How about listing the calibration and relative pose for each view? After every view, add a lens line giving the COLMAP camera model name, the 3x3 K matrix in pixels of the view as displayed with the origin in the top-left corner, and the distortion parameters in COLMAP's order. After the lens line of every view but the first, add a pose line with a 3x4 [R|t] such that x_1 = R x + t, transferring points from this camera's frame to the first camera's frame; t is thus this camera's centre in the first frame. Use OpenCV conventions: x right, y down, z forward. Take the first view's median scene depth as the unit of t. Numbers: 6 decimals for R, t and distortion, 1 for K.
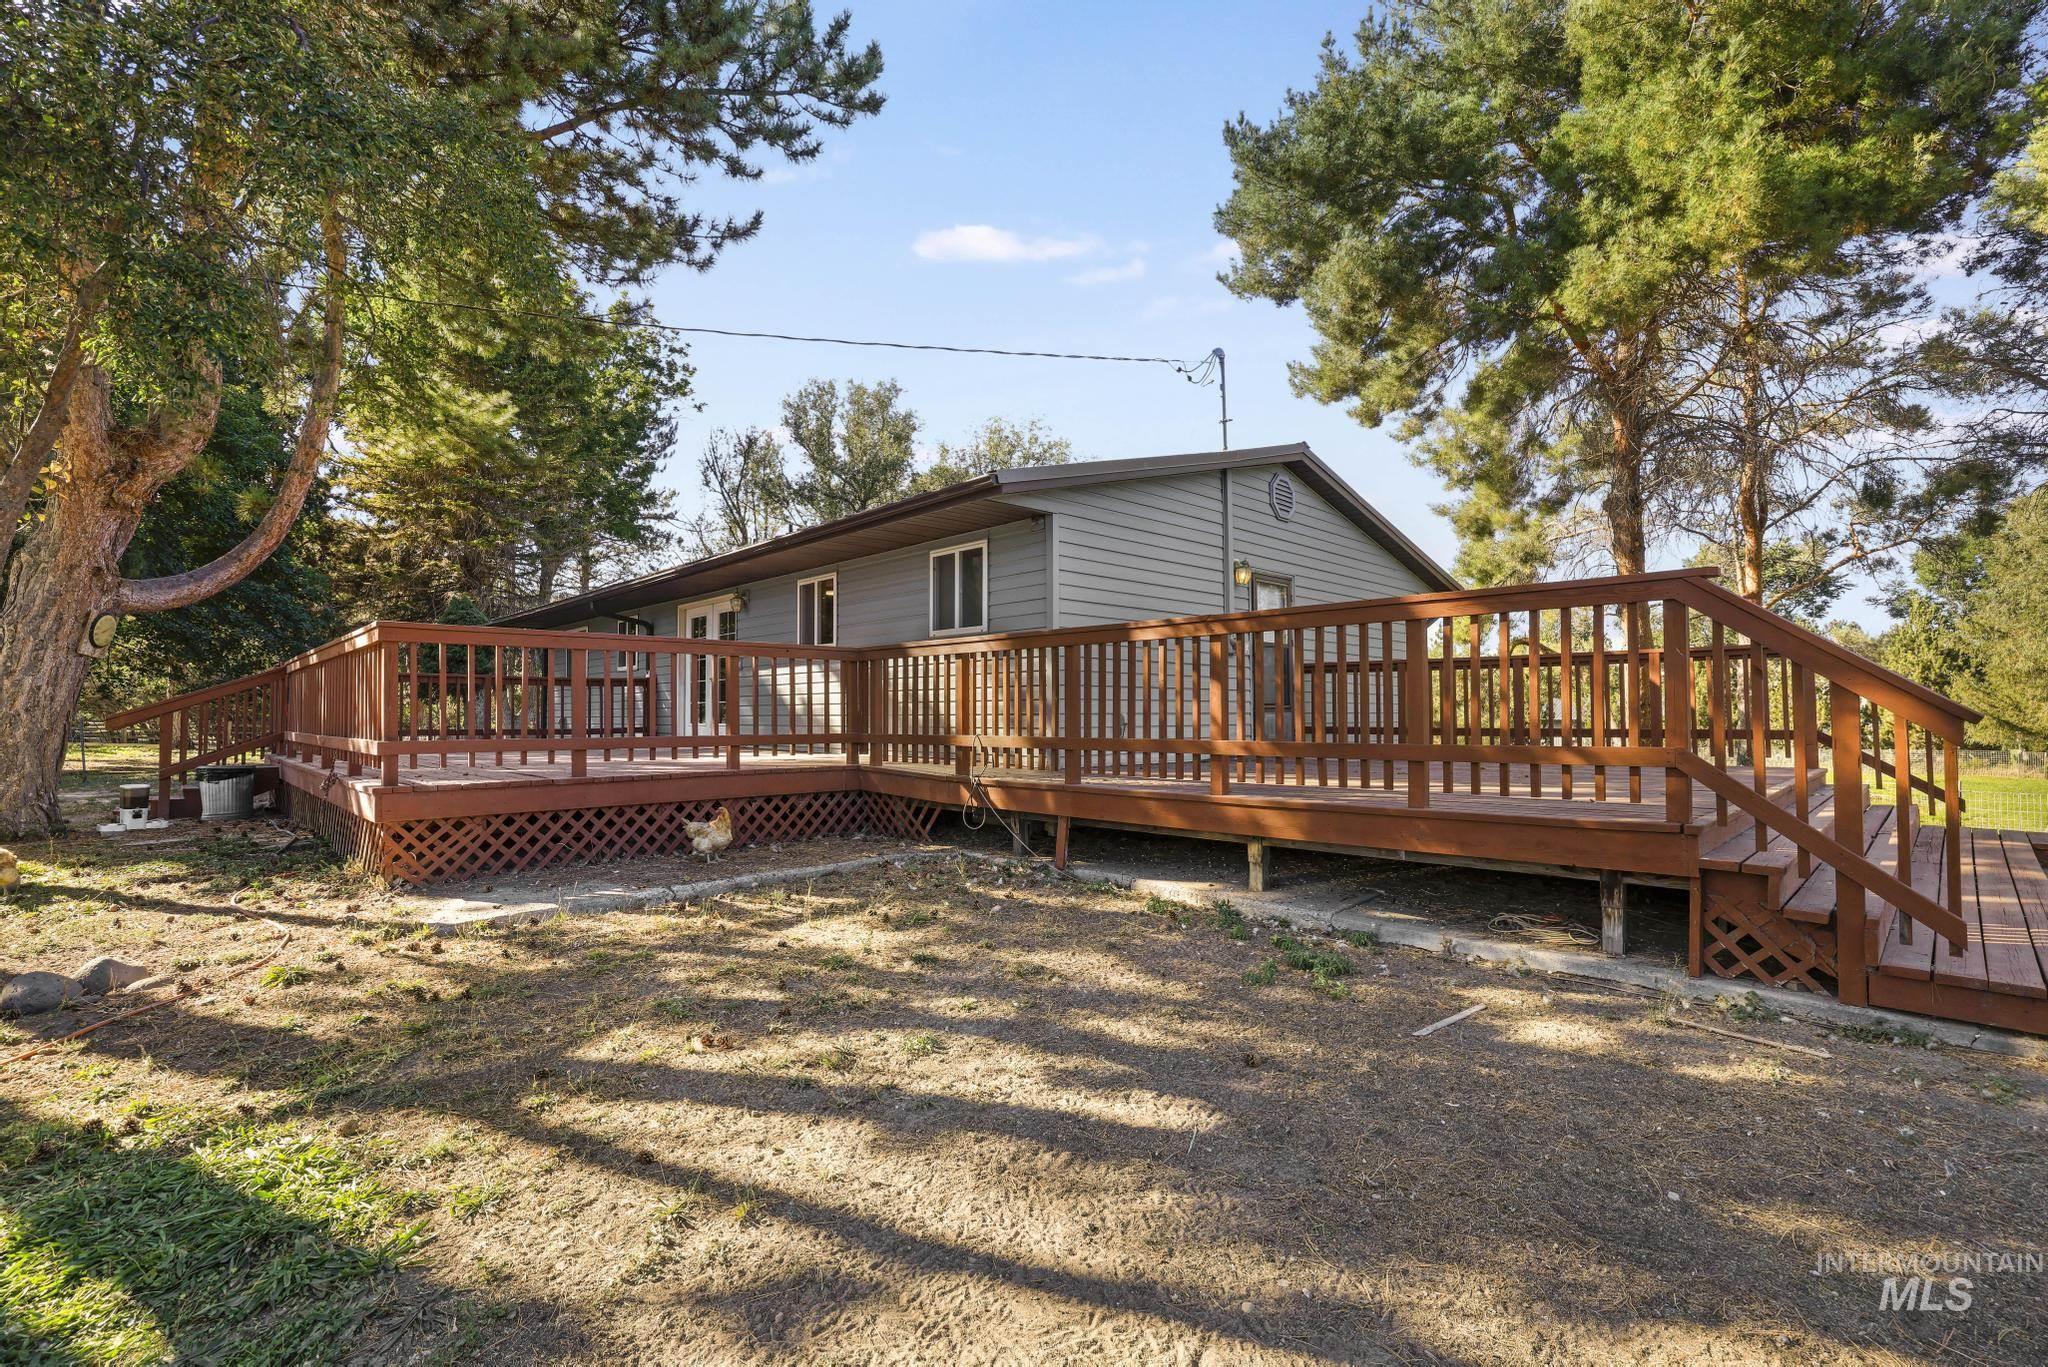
lens RADIAL K [[905.5, 0, 1013.6], [0, 905.5, 706.5], [0, 0, 1]] dist [-0.019491, 0.000973]
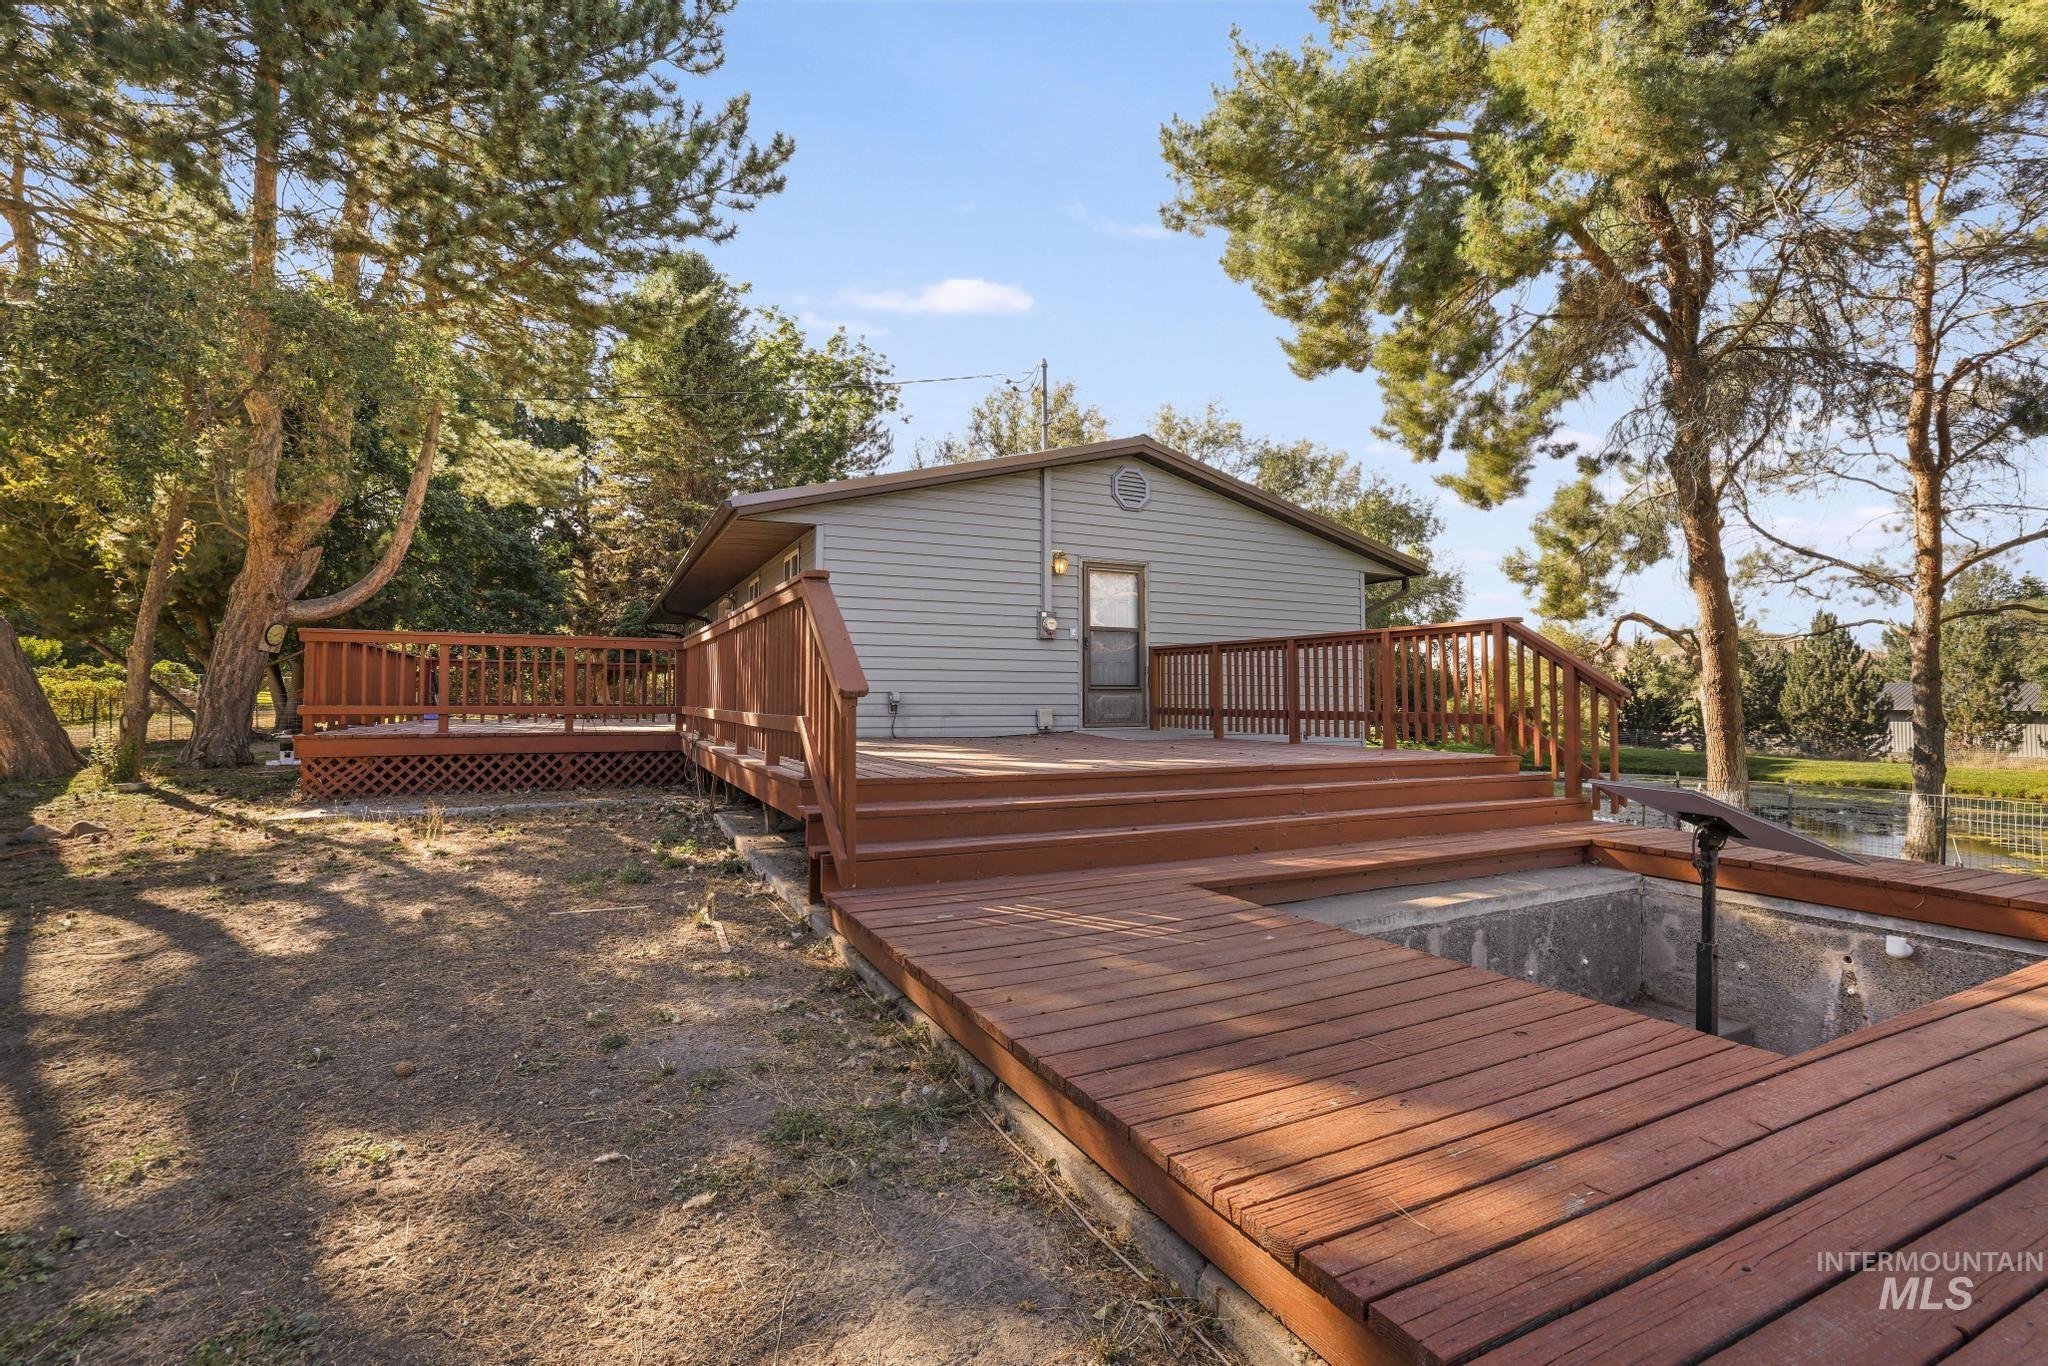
lens RADIAL K [[901.0, 0, 1026.6], [0, 901.0, 700.7], [0, 0, 1]] dist [-0.043738, 0.018487]
pose [[0.949933, 0.007544, -0.312363, 0.595671], [-0.003947, 0.999918, 0.012145, 0.004103], [0.312429, -0.010304, 0.949885, -0.037105]]
